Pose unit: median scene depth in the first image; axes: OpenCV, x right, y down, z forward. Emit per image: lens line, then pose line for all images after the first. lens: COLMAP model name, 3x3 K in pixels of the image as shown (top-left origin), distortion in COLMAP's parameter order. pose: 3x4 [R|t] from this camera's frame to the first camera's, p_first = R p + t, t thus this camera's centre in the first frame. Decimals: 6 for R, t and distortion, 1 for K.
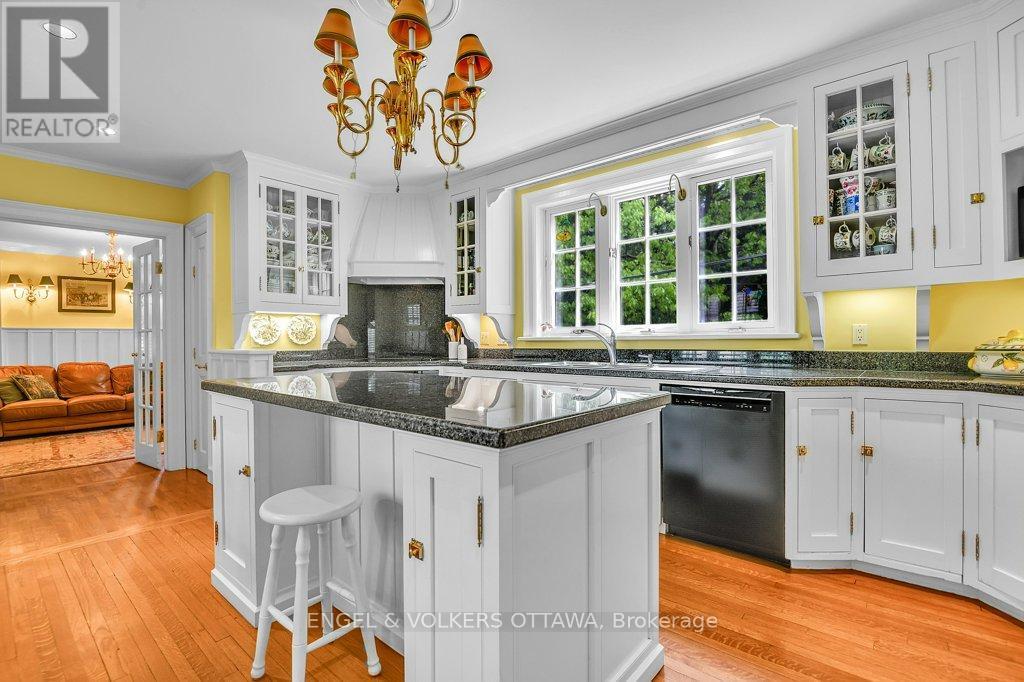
lens RADIAL K [[470.9, 0, 509.7], [0, 470.9, 337.6], [0, 0, 1]] dist [-0.022183, -0.001815]
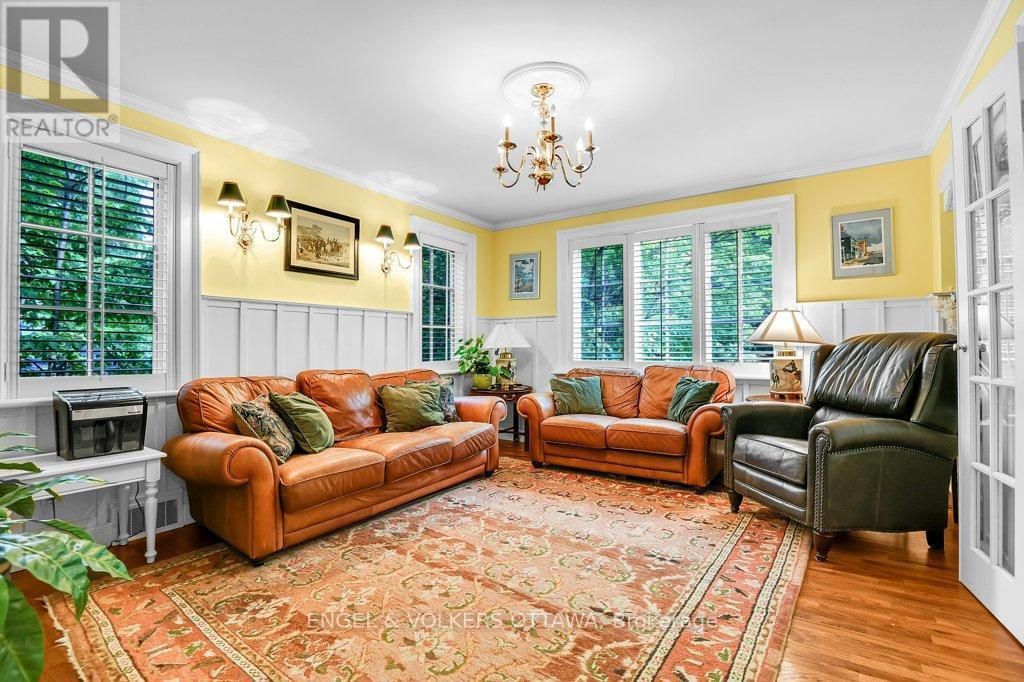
lens RADIAL K [[470.9, 0, 509.0], [0, 470.9, 338.9], [0, 0, 1]] dist [-0.022183, -0.001815]
pose [[0.993596, -0.002252, 0.112969, -0.798497], [0.004760, 0.999748, -0.021935, 0.032179], [-0.112891, 0.022333, 0.993356, 0.463150]]
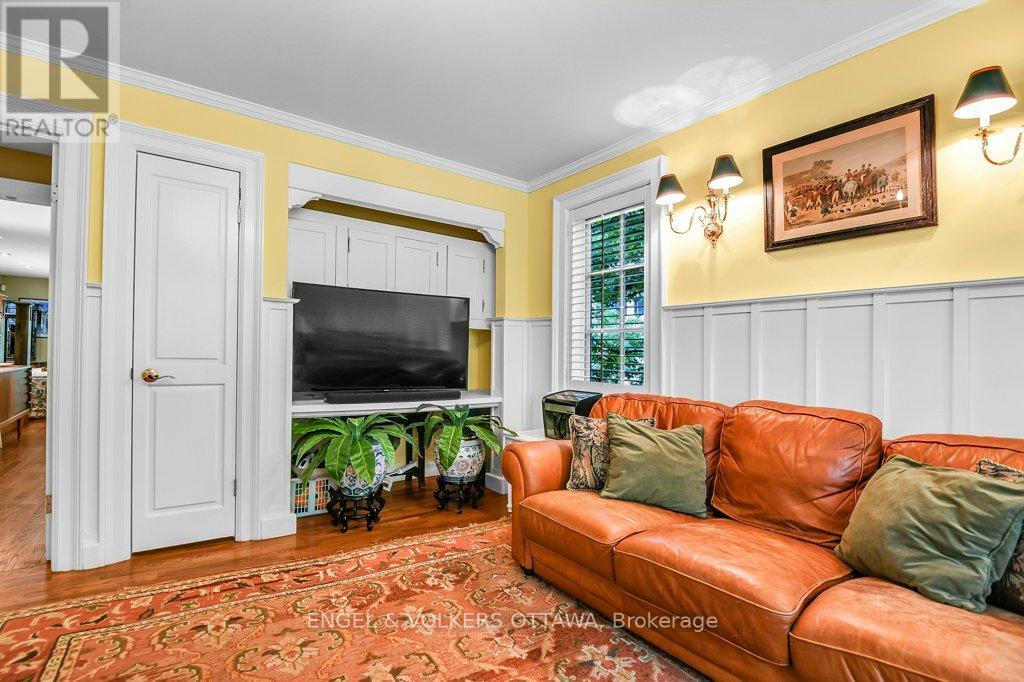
lens RADIAL K [[470.9, 0, 504.2], [0, 470.9, 352.0], [0, 0, 1]] dist [-0.022183, -0.001815]
pose [[-0.248451, -0.010736, -0.968585, -0.593103], [-0.025826, 0.999657, -0.004456, 0.026320], [0.968300, 0.023907, -0.248643, 0.902724]]
